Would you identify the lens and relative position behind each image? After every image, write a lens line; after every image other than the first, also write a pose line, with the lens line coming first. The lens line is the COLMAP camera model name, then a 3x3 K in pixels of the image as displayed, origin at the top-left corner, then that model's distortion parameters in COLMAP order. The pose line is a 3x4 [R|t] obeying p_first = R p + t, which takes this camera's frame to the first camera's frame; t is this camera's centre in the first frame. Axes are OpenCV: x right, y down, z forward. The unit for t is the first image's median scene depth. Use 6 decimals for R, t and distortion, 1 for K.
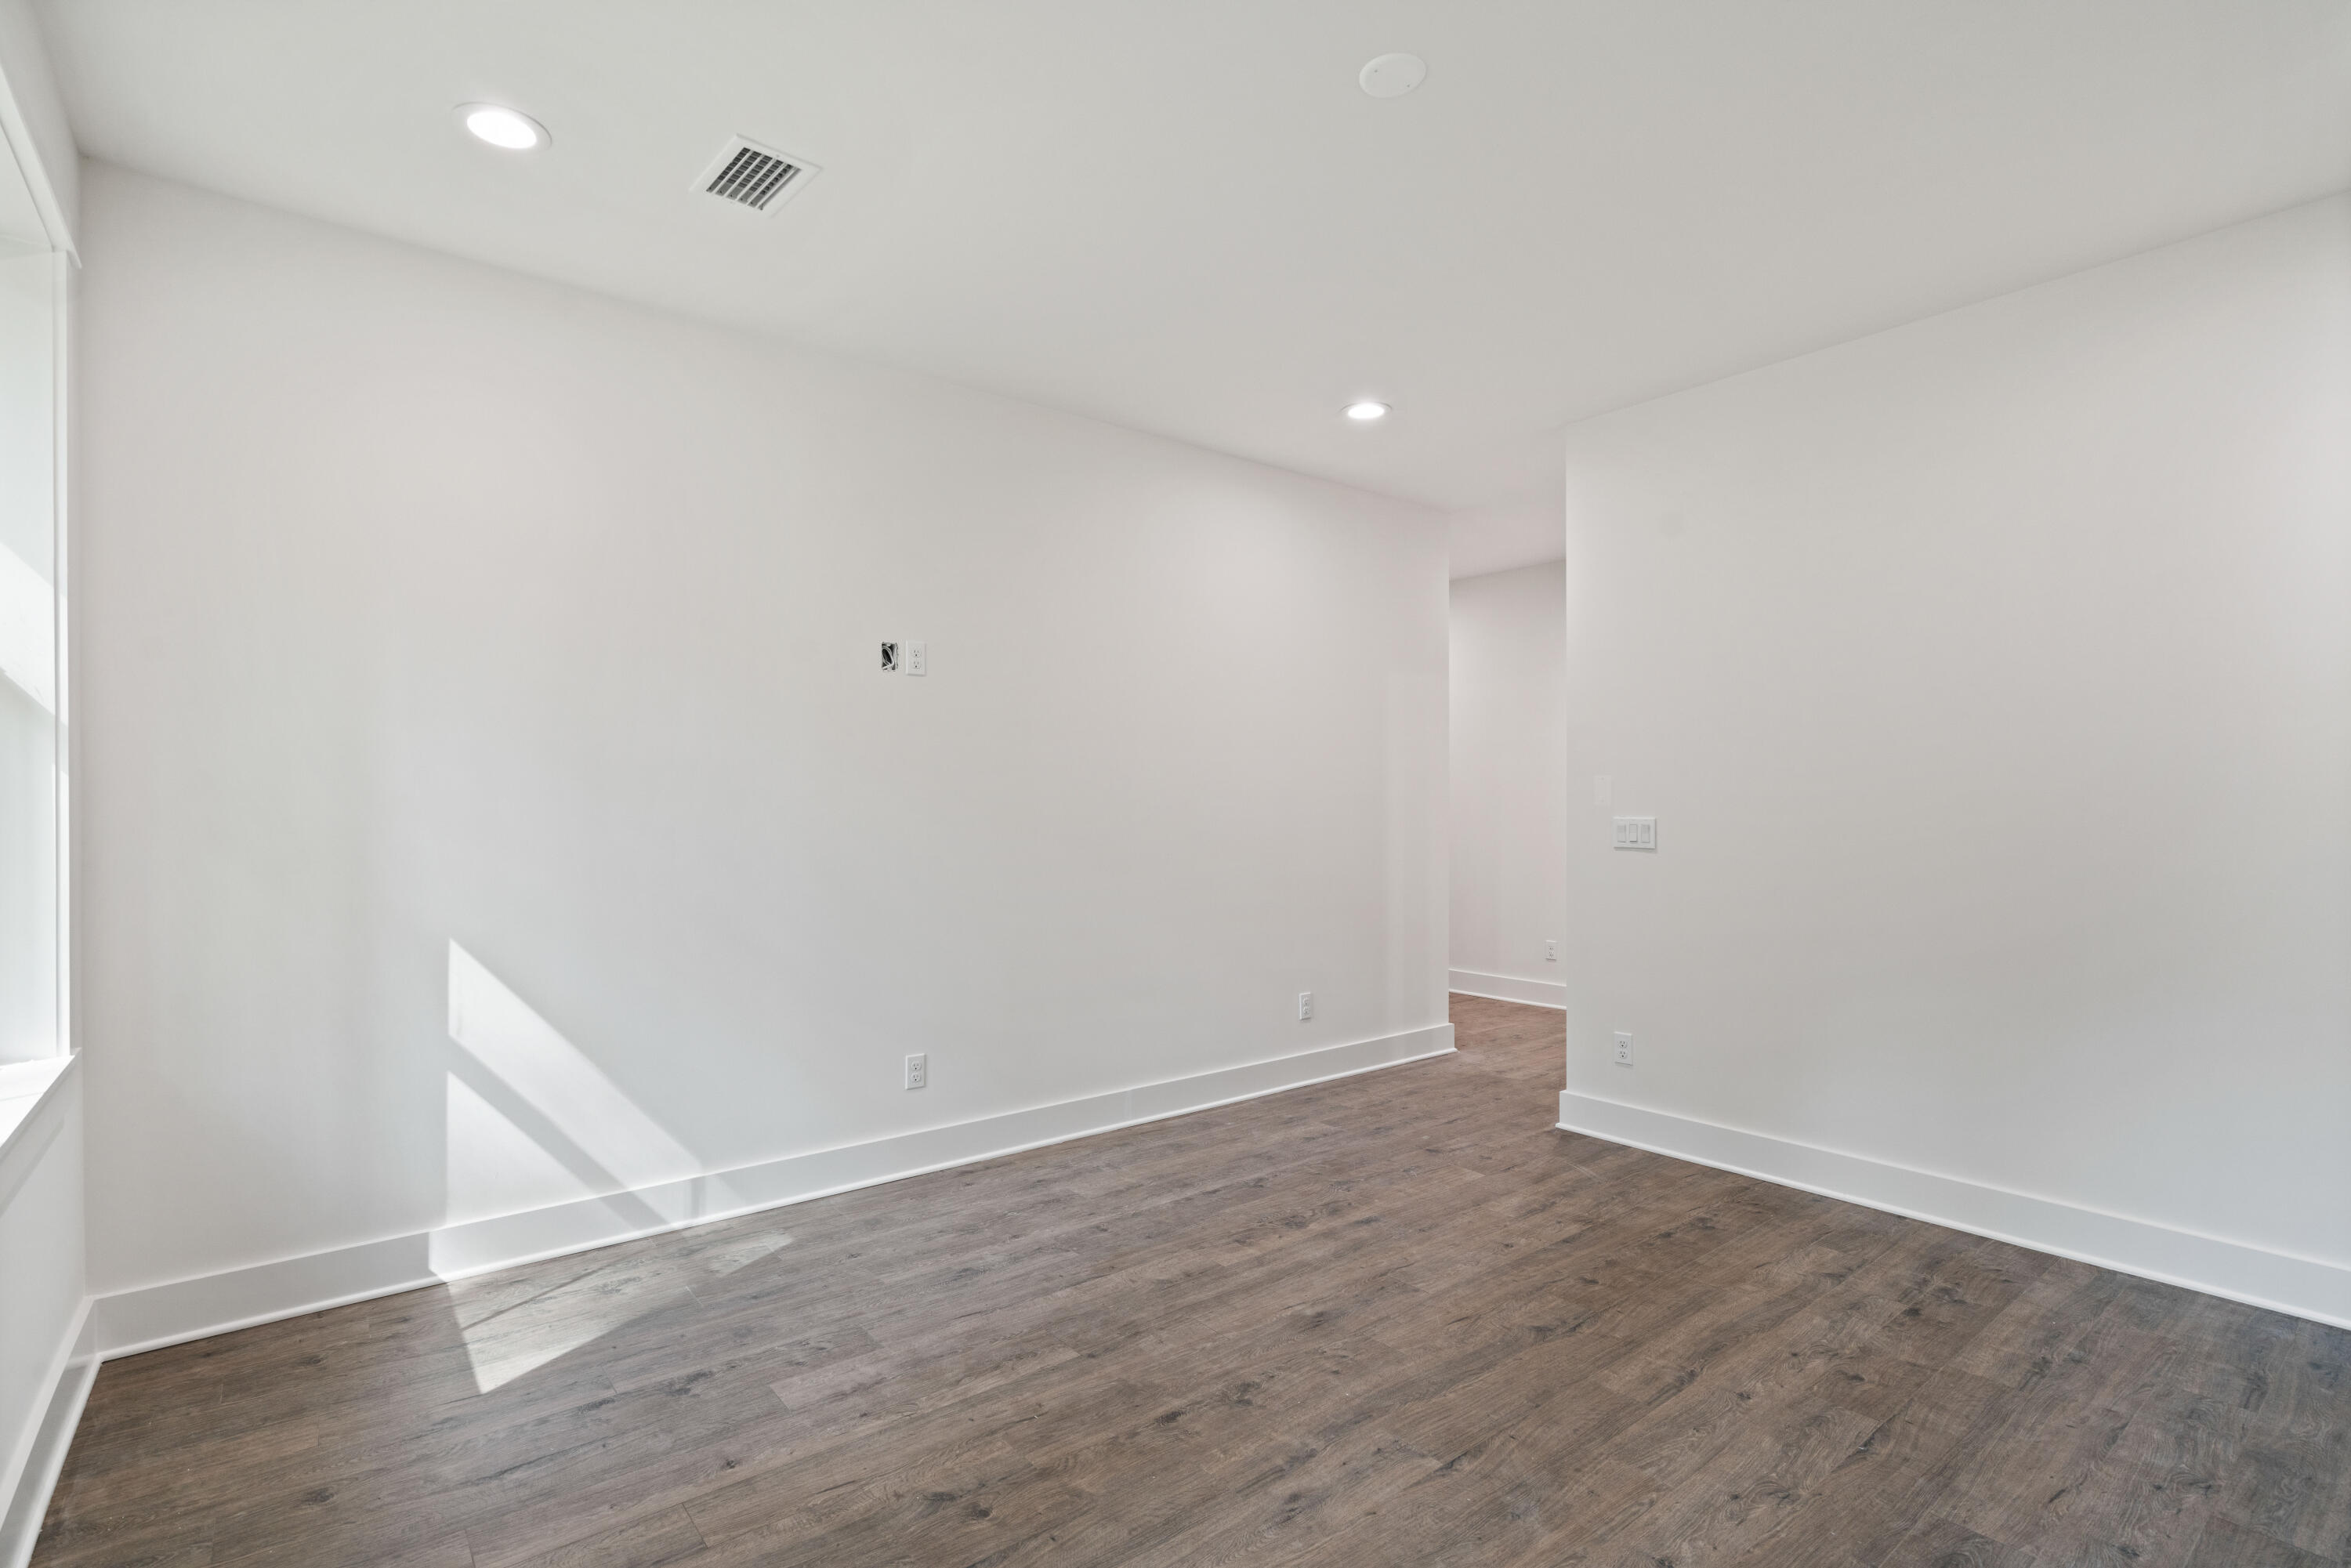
lens RADIAL K [[1098.1, 0, 1149.1], [0, 1098.1, 796.1], [0, 0, 1]] dist [-0.004411, 0.000360]
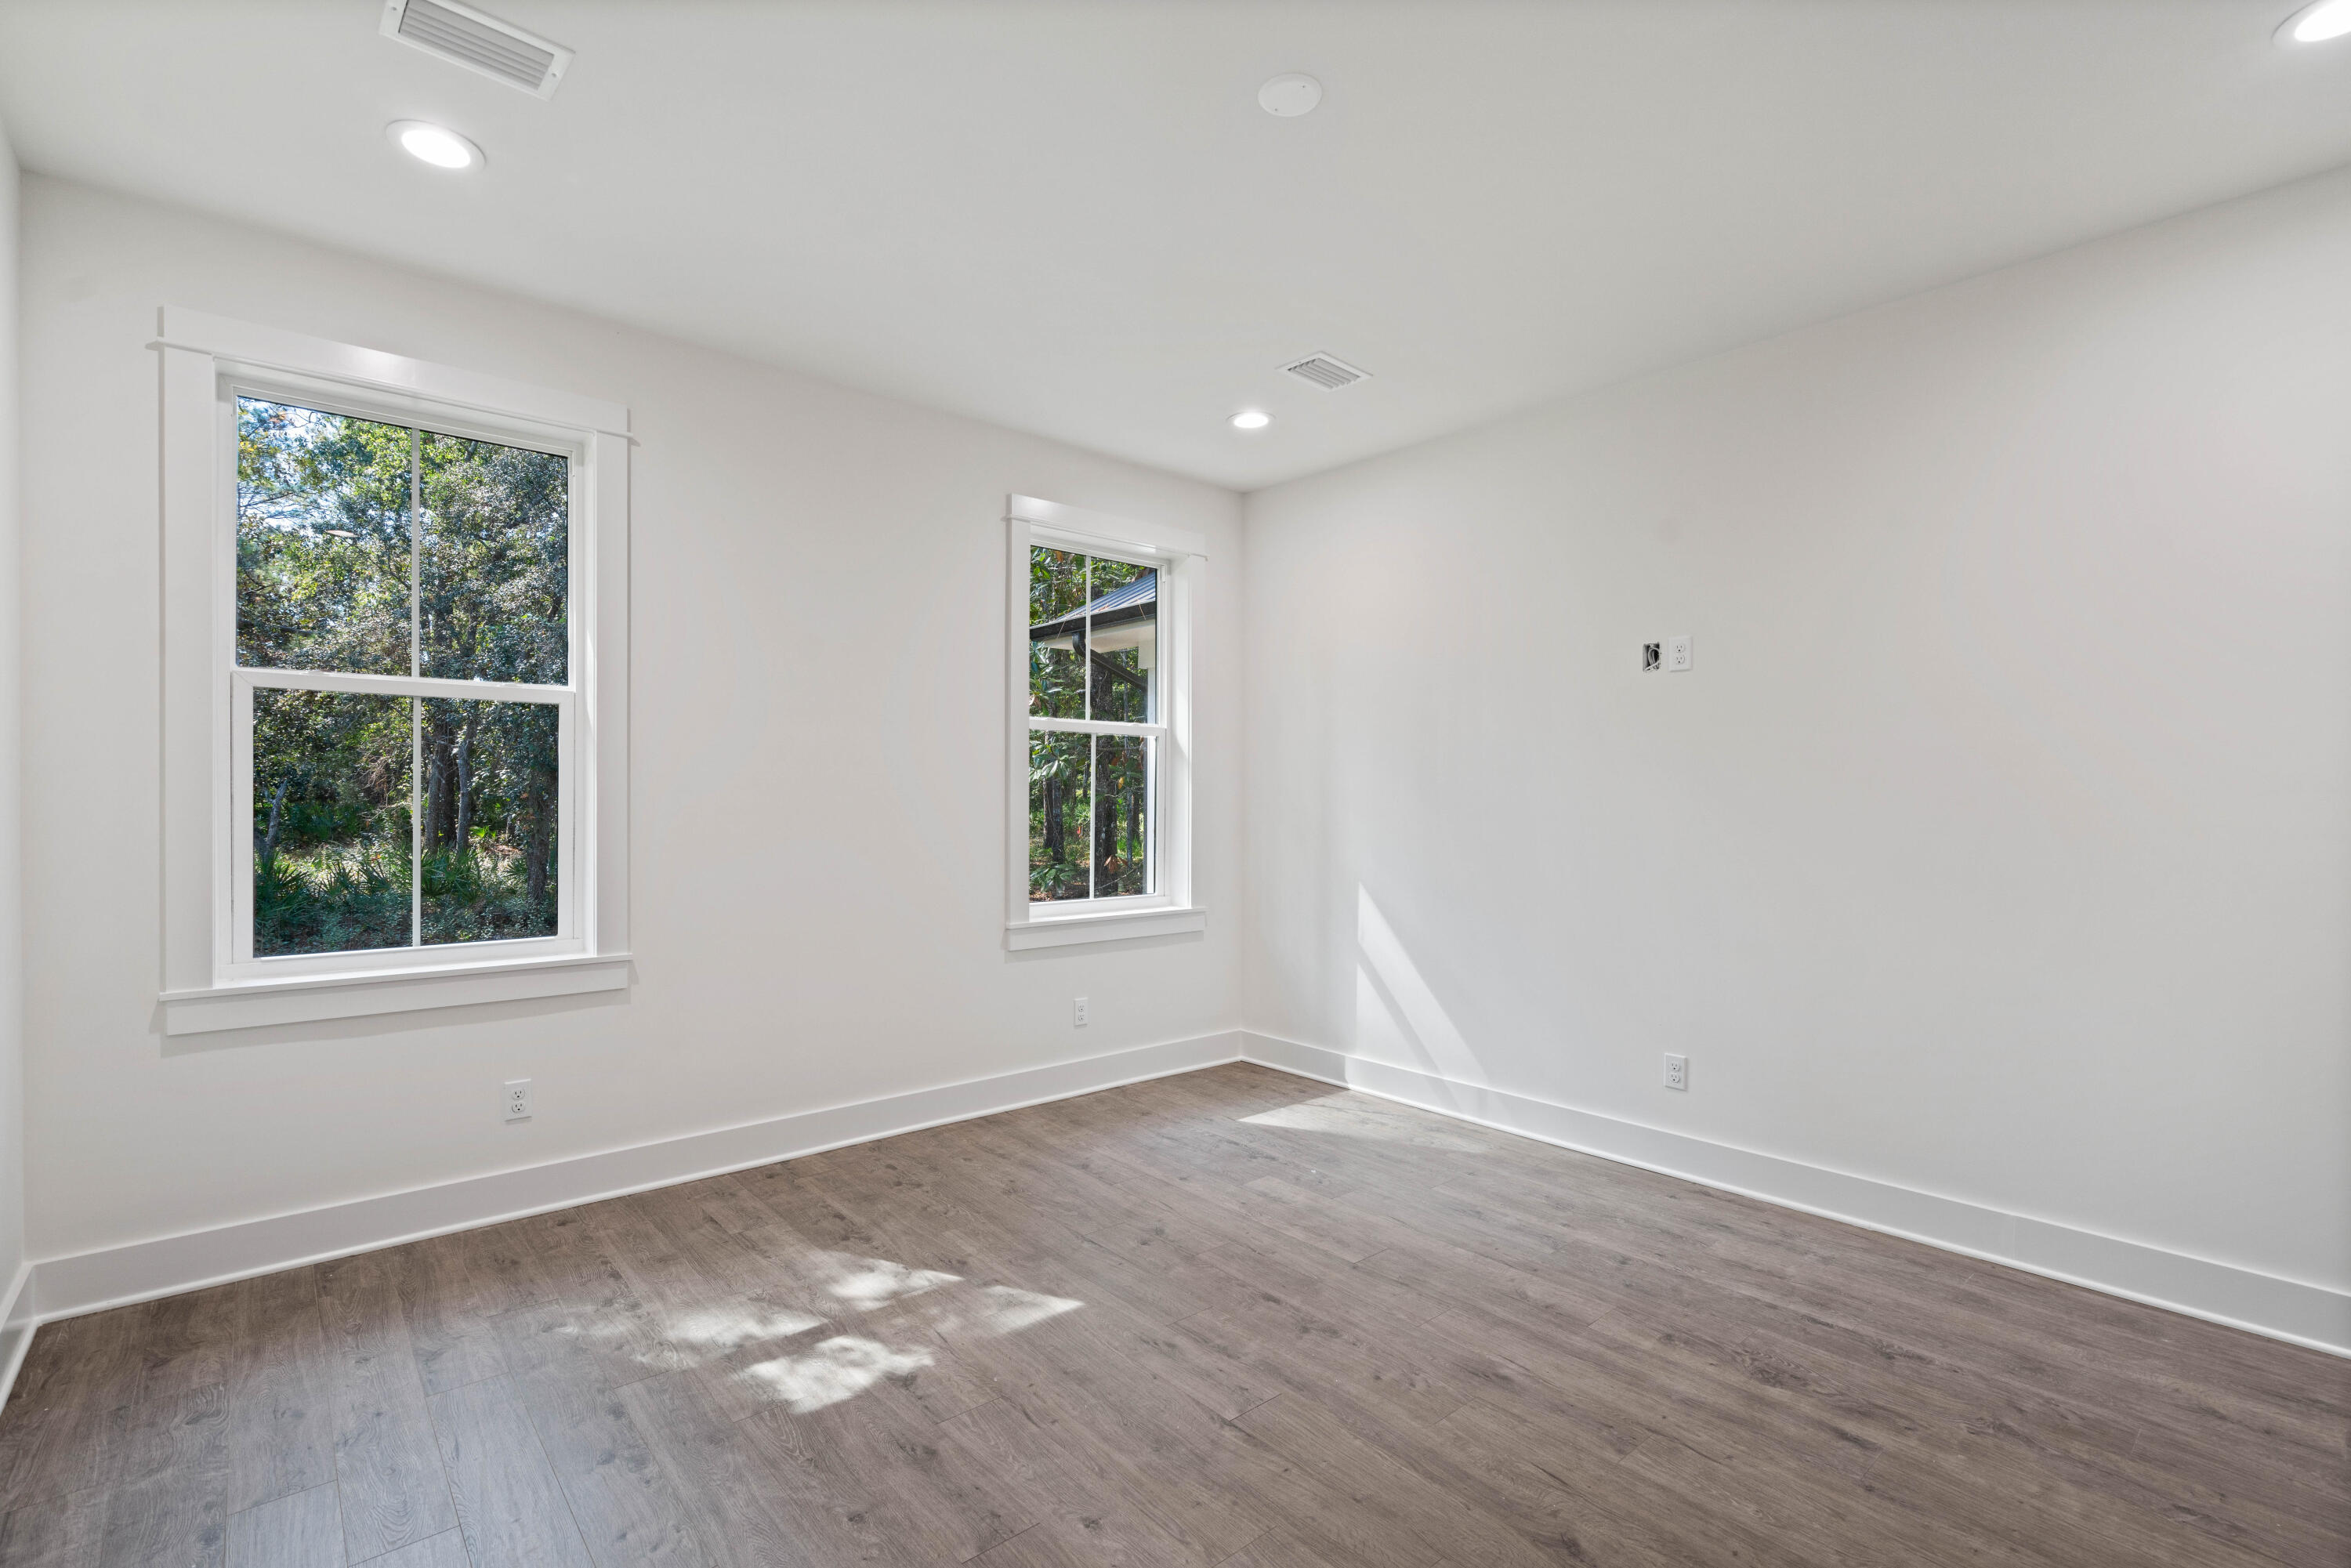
lens RADIAL K [[1061.2, 0, 1162.1], [0, 1061.2, 793.1], [0, 0, 1]] dist [-0.003187, 0.001081]
pose [[0.048206, -0.001669, -0.998836, 0.910105], [0.000421, 0.999999, -0.001651, 0.001258], [0.998837, -0.000340, 0.048207, 0.622344]]
